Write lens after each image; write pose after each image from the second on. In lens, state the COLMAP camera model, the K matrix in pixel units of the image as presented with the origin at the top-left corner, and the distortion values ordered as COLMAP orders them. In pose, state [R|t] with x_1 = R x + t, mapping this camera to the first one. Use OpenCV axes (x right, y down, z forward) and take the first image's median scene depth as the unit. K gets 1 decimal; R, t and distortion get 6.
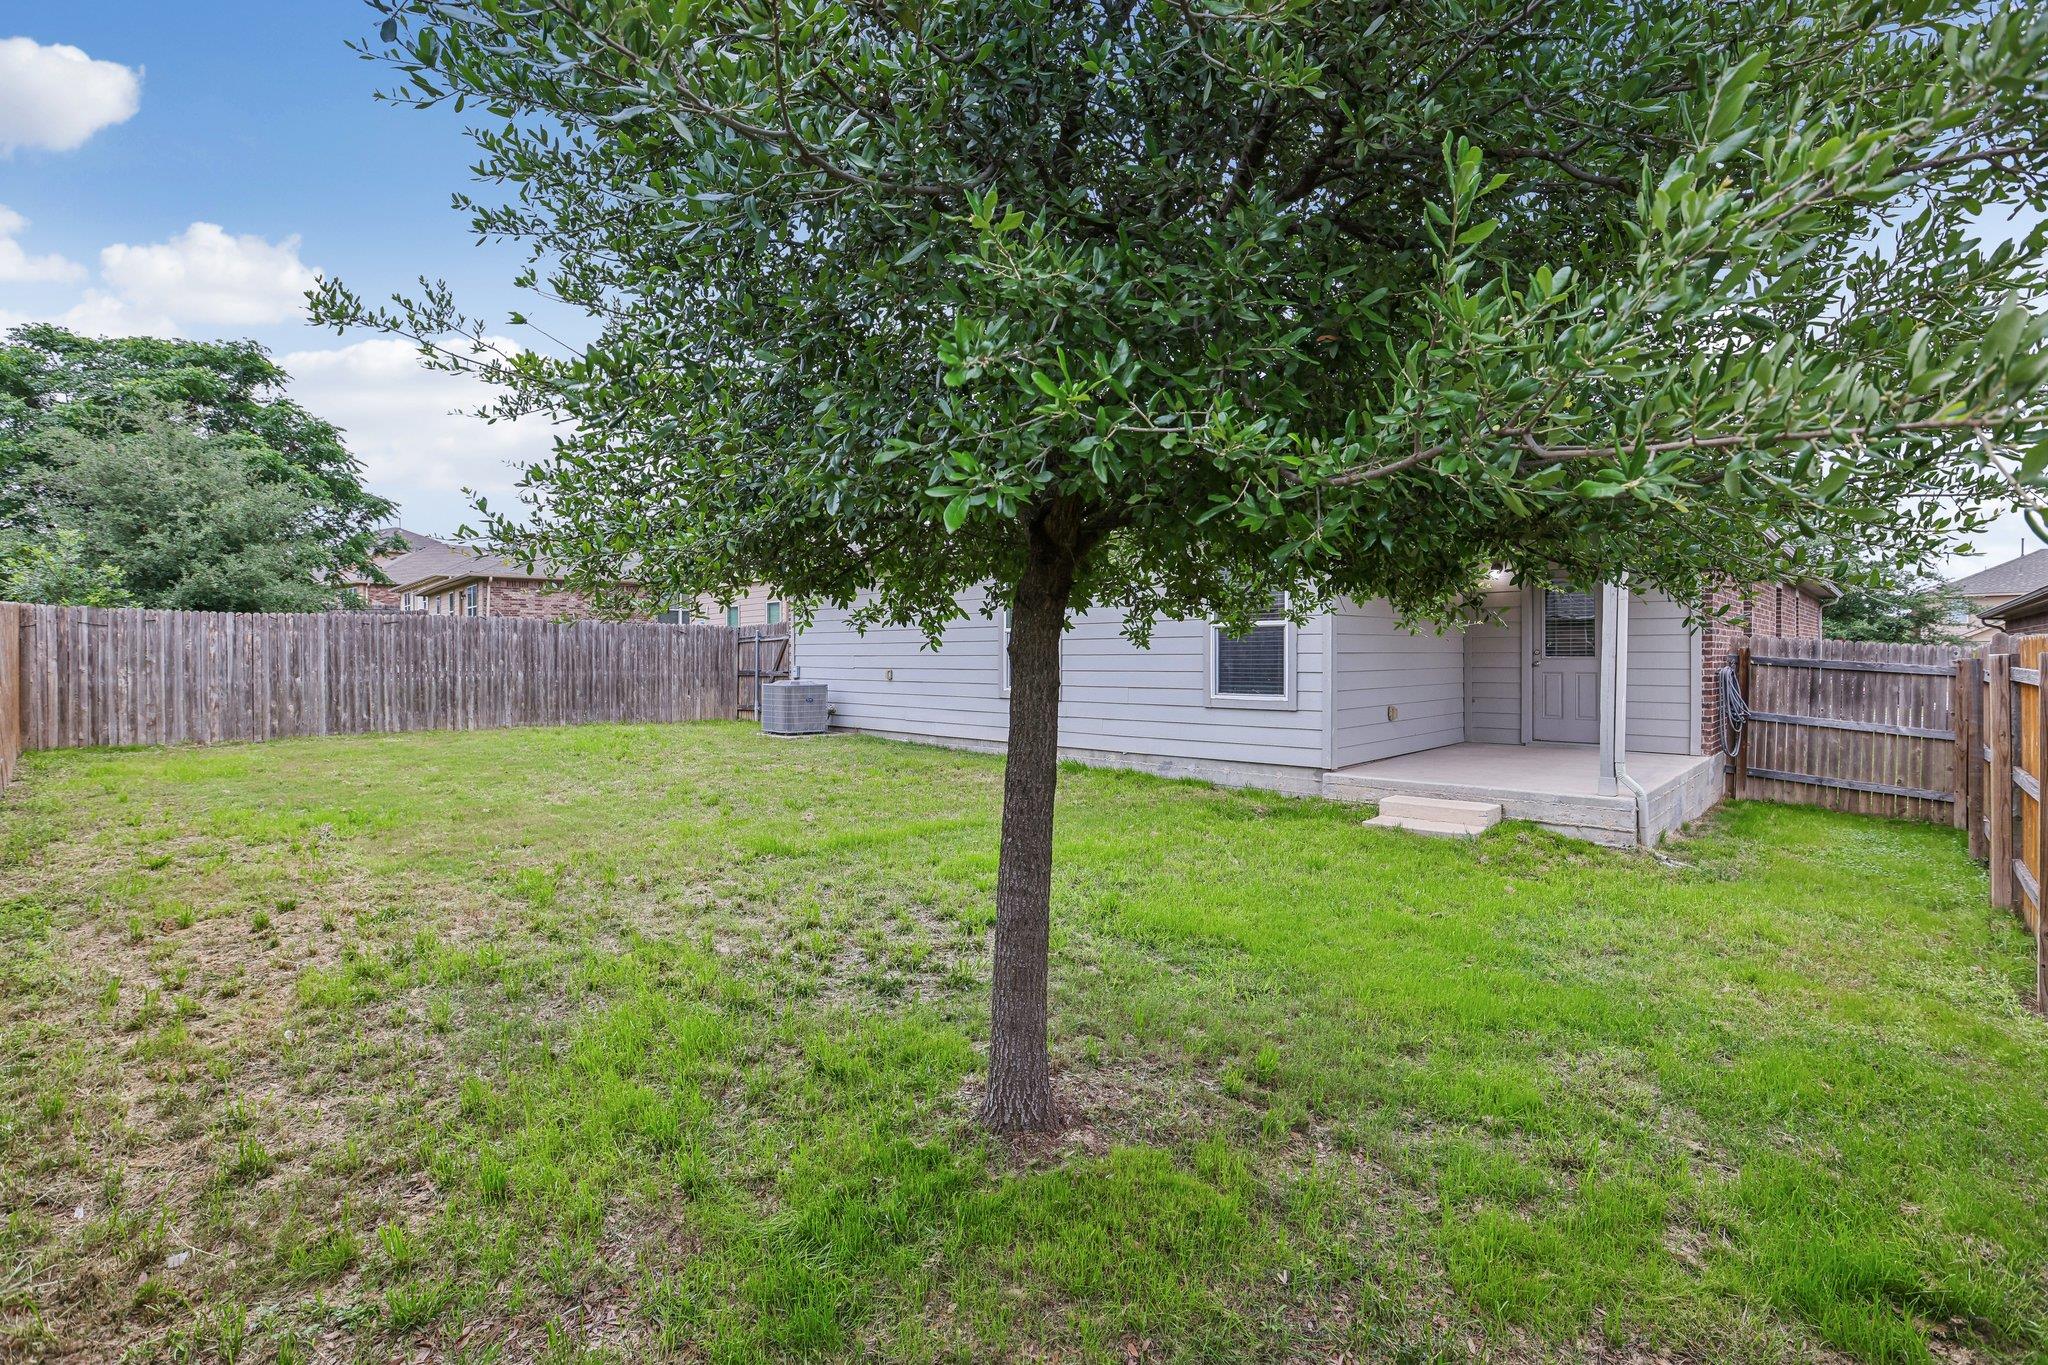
lens RADIAL K [[971.4, 0, 1023.2], [0, 971.4, 658.9], [0, 0, 1]] dist [-0.000913, -0.000208]
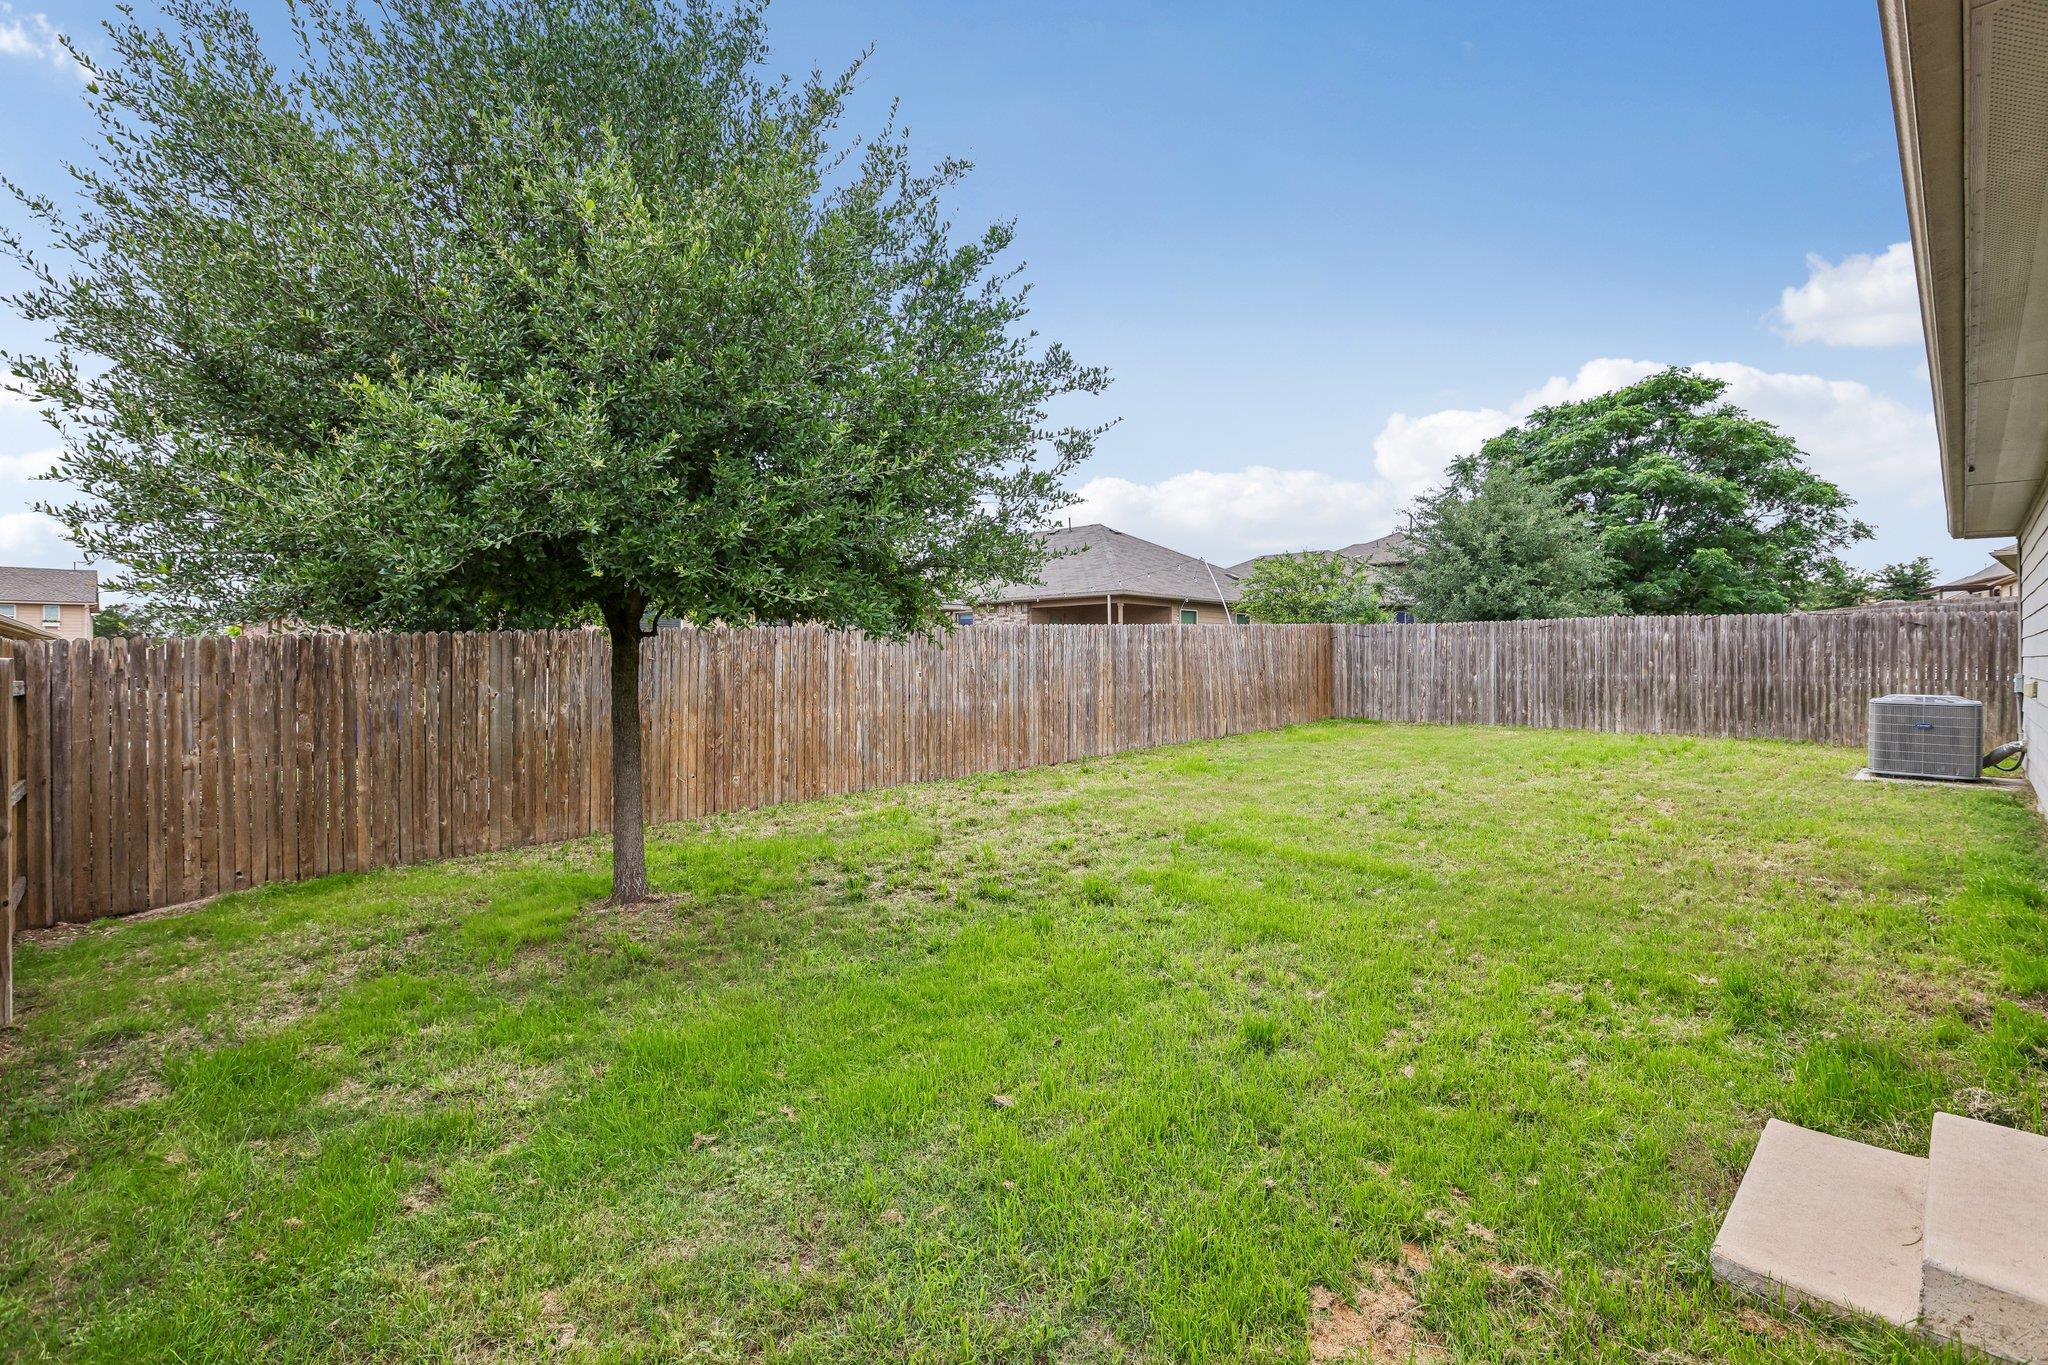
lens RADIAL K [[971.4, 0, 1023.2], [0, 971.4, 658.9], [0, 0, 1]] dist [-0.000913, -0.000208]
pose [[-0.022699, 0.002686, -0.999739, 0.444209], [-0.003887, 0.999989, 0.002775, -0.001819], [0.999735, 0.003949, -0.022689, 0.438175]]
